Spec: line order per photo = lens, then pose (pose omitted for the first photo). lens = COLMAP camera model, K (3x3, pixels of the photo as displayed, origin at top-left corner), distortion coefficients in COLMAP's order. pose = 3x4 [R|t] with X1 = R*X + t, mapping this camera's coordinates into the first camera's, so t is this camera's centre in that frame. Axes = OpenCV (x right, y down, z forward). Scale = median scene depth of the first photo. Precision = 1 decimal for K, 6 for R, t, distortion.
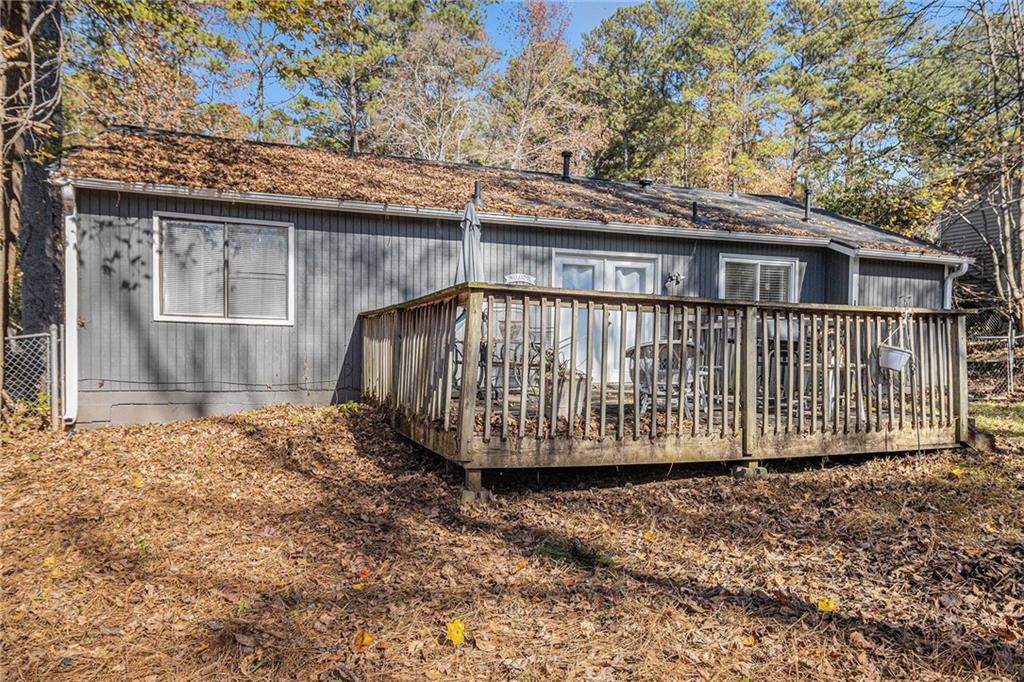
lens RADIAL K [[620.0, 0, 451.2], [0, 620.0, 361.8], [0, 0, 1]] dist [0.010670, 0.001448]
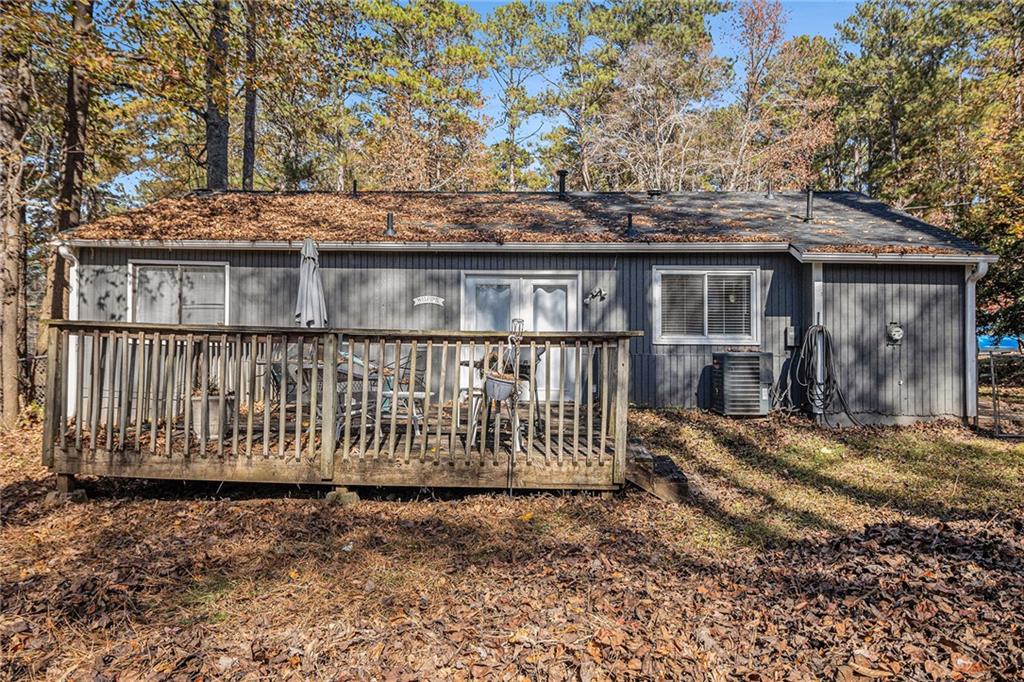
lens RADIAL K [[594.2, 0, 512.0], [0, 594.2, 341.0], [0, 0, 1]] dist [0.004323, -0.000268]
pose [[0.937259, -0.005943, -0.348584, 0.574110], [-0.010895, 0.998867, -0.046325, -0.018334], [0.348464, 0.047217, 0.936132, 0.096078]]
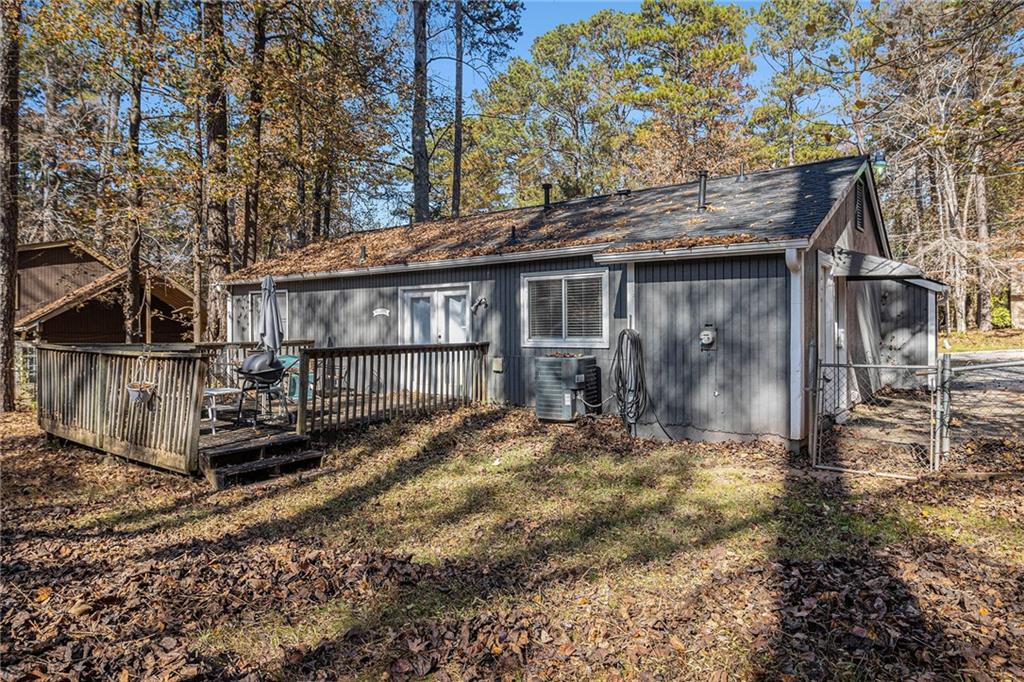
lens RADIAL K [[594.2, 0, 512.0], [0, 594.2, 341.0], [0, 0, 1]] dist [0.004323, -0.000268]
pose [[0.591504, -0.003436, -0.806295, 1.258242], [-0.017171, 0.999710, -0.016857, -0.052661], [0.806119, 0.023816, 0.591273, 0.449053]]
